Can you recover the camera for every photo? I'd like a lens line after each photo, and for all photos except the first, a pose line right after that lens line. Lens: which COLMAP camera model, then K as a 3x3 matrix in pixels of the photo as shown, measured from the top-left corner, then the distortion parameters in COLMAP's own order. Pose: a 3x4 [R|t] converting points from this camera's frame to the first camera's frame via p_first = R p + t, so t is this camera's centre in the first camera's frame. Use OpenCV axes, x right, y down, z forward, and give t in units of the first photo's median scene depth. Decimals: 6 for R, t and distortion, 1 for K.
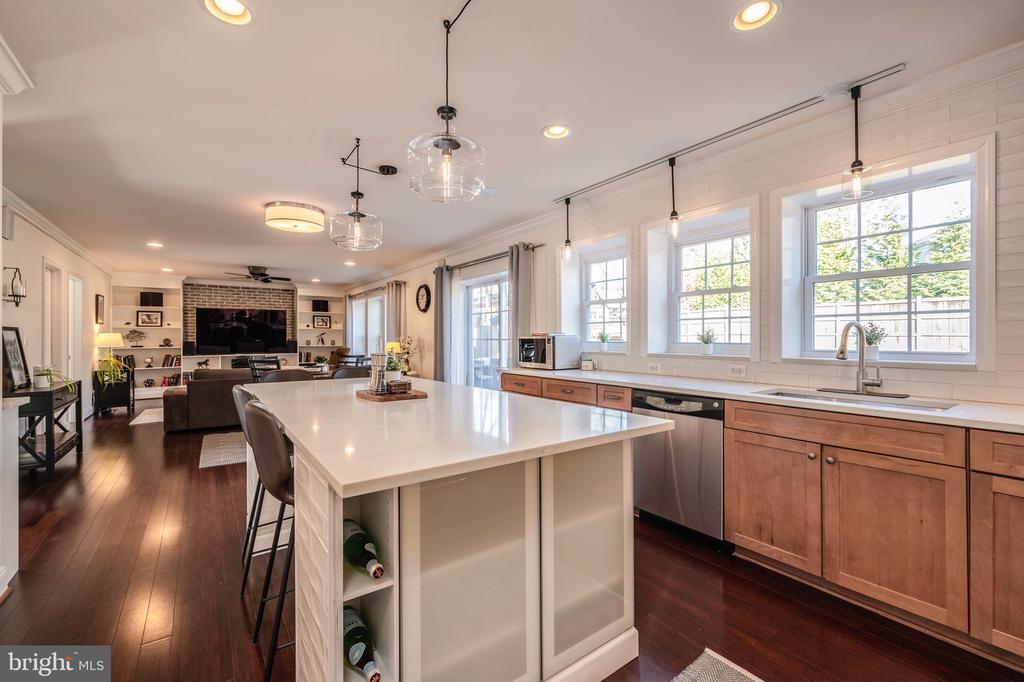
lens RADIAL K [[433.9, 0, 511.2], [0, 433.9, 337.7], [0, 0, 1]] dist [0.004985, 0.000256]
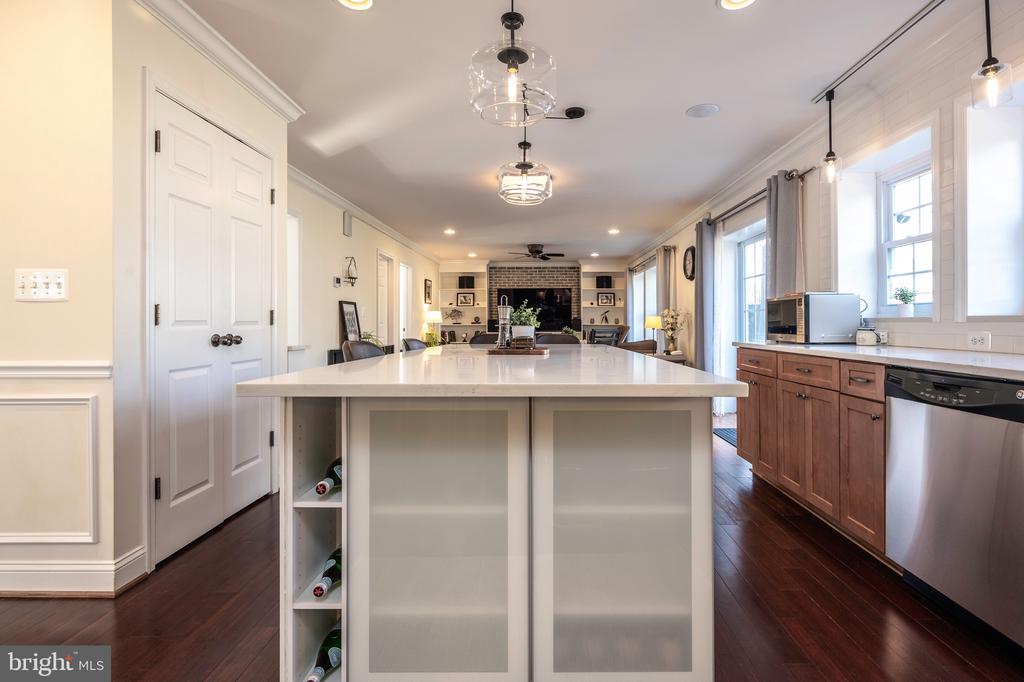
lens RADIAL K [[501.8, 0, 540.0], [0, 501.8, 321.1], [0, 0, 1]] dist [0.010021, 0.001316]
pose [[0.812088, -0.002767, -0.583529, 0.121690], [0.000563, 0.999992, -0.003959, 0.022801], [0.583535, 0.002886, 0.812083, 0.051750]]
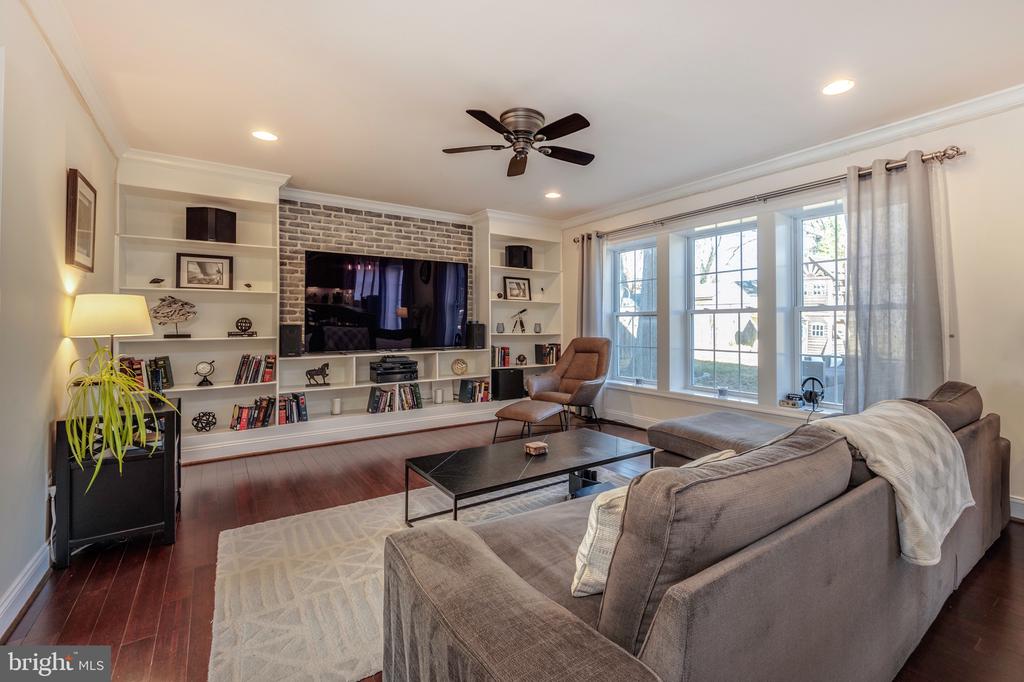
lens RADIAL K [[455.3, 0, 546.4], [0, 455.3, 319.3], [0, 0, 1]] dist [-0.000950, 0.000130]
pose [[0.999897, -0.001726, 0.014270, -0.610098], [0.001946, 0.999880, -0.015362, 0.013545], [-0.014242, 0.015388, 0.999780, 0.665727]]
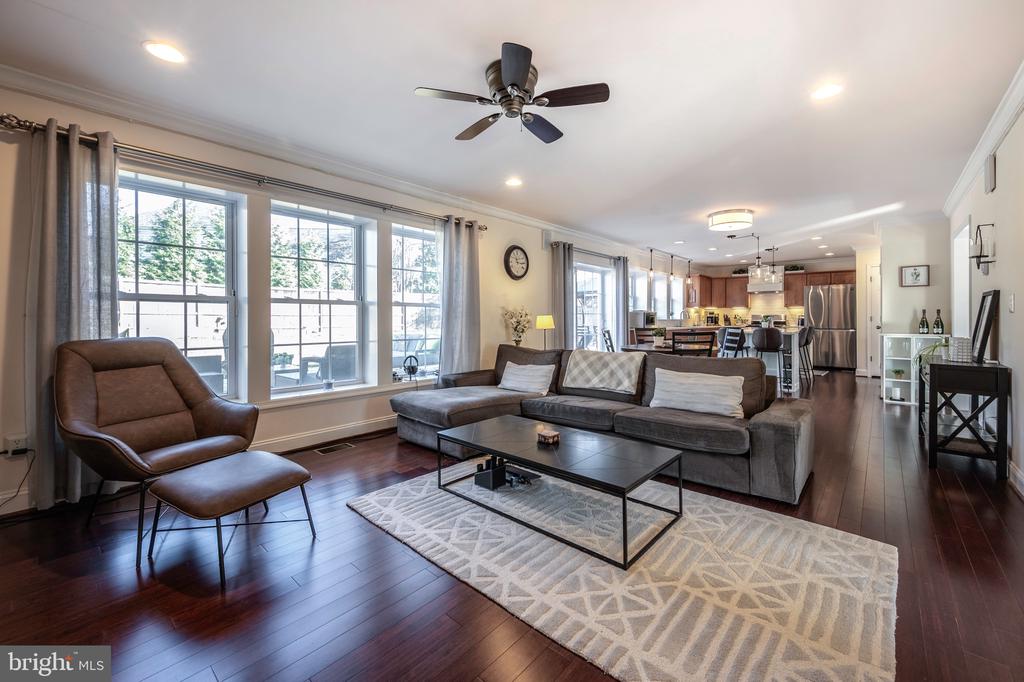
lens RADIAL K [[406.9, 0, 531.9], [0, 406.9, 316.5], [0, 0, 1]] dist [-0.000930, 0.000092]
pose [[-0.231990, 0.003222, 0.972713, -0.950184], [0.004843, 0.999986, -0.002158, 0.015325], [-0.972706, 0.004210, -0.232002, 1.151130]]
